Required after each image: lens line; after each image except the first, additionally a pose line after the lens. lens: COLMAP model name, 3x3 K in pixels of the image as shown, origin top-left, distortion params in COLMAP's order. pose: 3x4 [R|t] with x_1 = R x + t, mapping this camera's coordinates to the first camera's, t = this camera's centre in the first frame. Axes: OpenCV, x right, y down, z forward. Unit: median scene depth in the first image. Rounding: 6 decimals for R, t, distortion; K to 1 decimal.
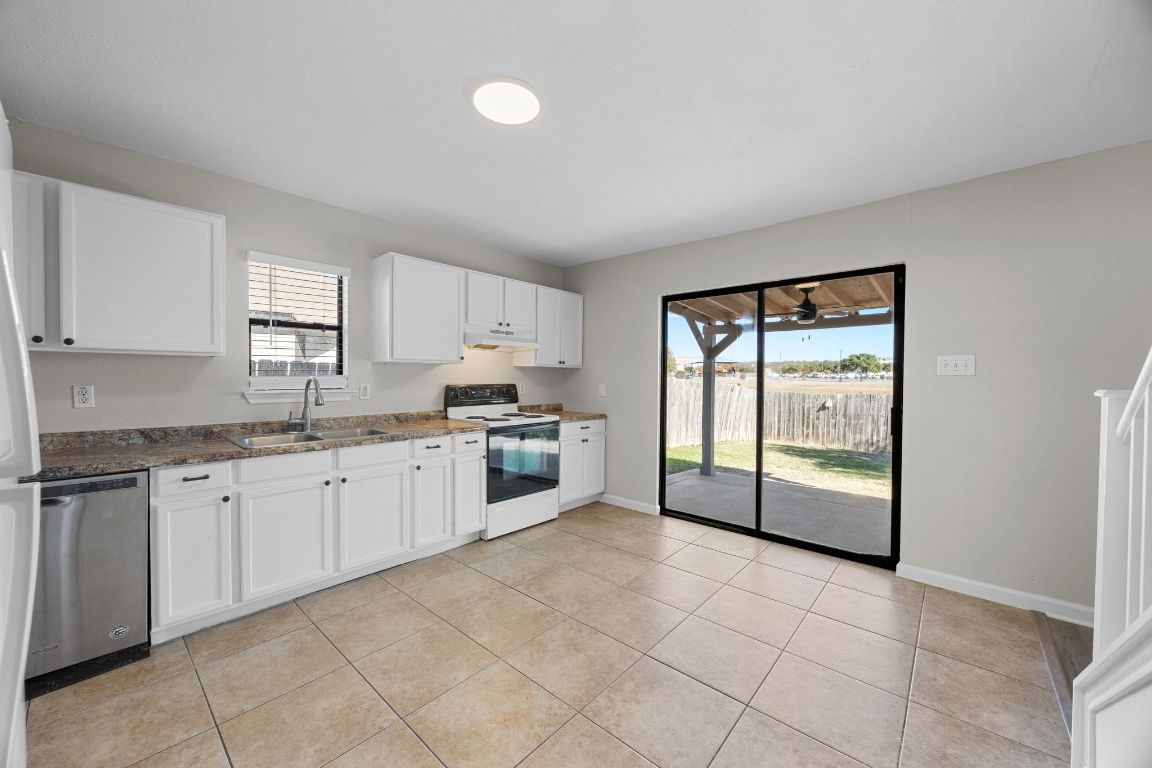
lens RADIAL K [[434.1, 0, 572.0], [0, 434.1, 384.1], [0, 0, 1]] dist [0.001669, 0.000257]
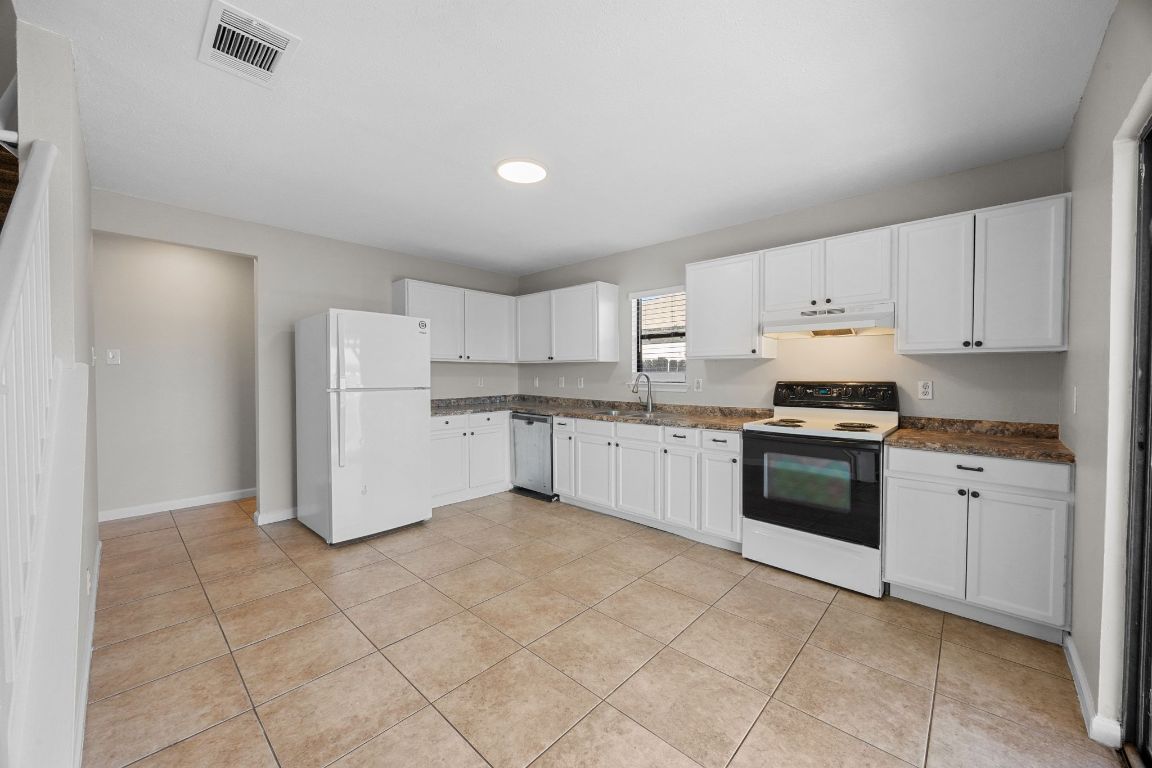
lens RADIAL K [[434.1, 0, 571.6], [0, 434.1, 381.2], [0, 0, 1]] dist [0.001669, 0.000257]
pose [[-0.023497, 0.010186, -0.999672, 0.743529], [-0.017199, 0.999796, 0.010591, -0.000539], [0.999576, 0.017443, -0.023317, 0.722123]]
